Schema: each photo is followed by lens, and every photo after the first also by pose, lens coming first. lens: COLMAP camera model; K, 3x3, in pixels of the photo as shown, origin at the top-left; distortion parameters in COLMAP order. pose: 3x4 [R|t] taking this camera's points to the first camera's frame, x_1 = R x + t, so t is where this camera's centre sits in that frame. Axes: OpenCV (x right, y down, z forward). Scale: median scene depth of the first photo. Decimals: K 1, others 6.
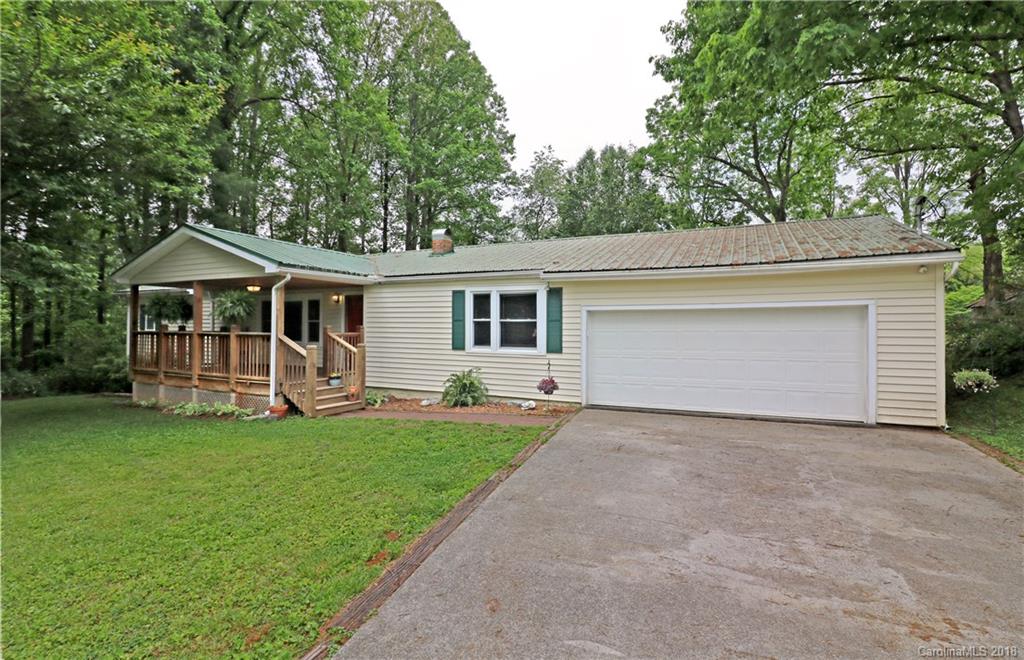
lens RADIAL K [[489.2, 0, 512.2], [0, 489.2, 320.9], [0, 0, 1]] dist [-0.013661, -0.003693]
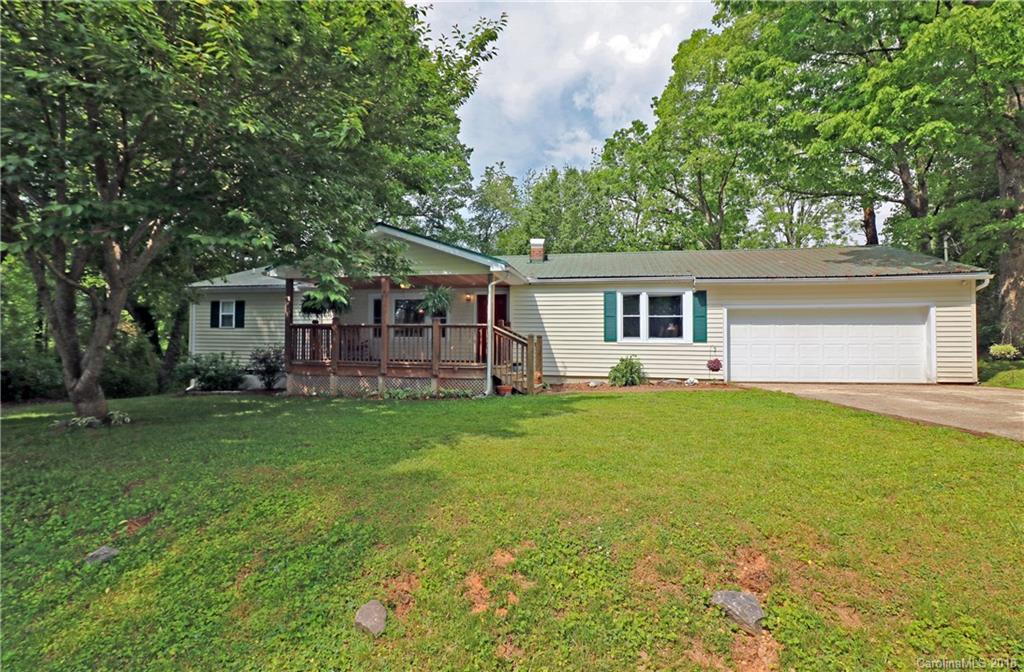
lens RADIAL K [[494.8, 0, 513.3], [0, 494.8, 327.8], [0, 0, 1]] dist [-0.020059, -0.000462]
pose [[0.971325, 0.008149, 0.237614, -0.692629], [-0.004872, 0.999885, -0.014375, 0.050186], [-0.237704, 0.012805, 0.971253, -0.137867]]
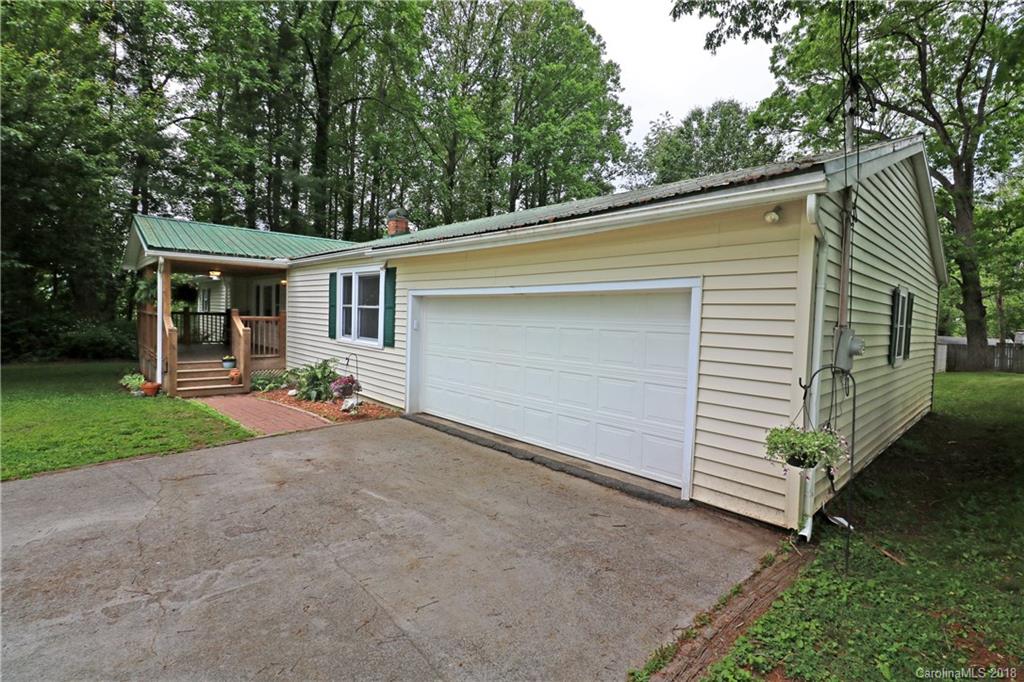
lens RADIAL K [[482.1, 0, 486.9], [0, 482.1, 336.0], [0, 0, 1]] dist [-0.013224, -0.003415]
pose [[0.927357, 0.041797, -0.371836, 0.541695], [-0.021877, 0.998098, 0.057633, -0.003228], [0.373538, -0.045311, 0.926508, 0.301156]]
